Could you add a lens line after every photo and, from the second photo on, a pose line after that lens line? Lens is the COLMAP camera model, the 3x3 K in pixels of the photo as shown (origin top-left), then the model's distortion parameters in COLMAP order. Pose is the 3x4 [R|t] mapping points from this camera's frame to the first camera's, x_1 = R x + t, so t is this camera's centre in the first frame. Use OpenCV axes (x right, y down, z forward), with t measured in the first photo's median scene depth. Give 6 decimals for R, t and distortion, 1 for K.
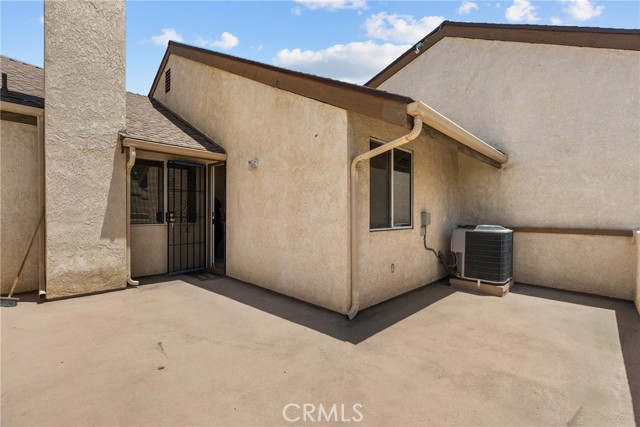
lens RADIAL K [[295.5, 0, 320.2], [0, 295.5, 212.7], [0, 0, 1]] dist [-0.000141, -0.000390]
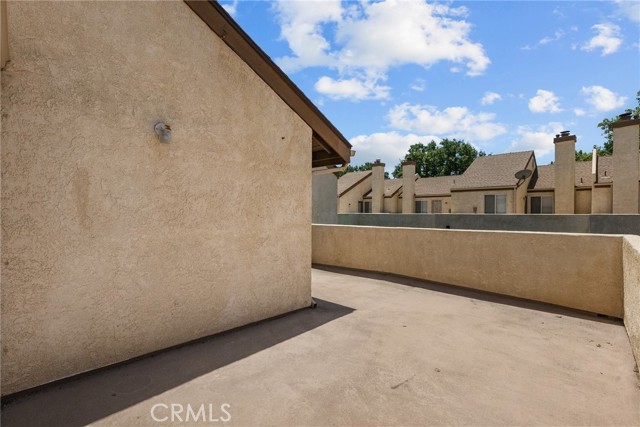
lens RADIAL K [[295.5, 0, 320.1], [0, 295.5, 215.3], [0, 0, 1]] dist [-0.000141, -0.000390]
pose [[-0.018101, -0.008396, 0.999801, -0.933882], [-0.010266, 0.999914, 0.008211, -0.018504], [-0.999783, -0.010115, -0.018185, 0.854359]]
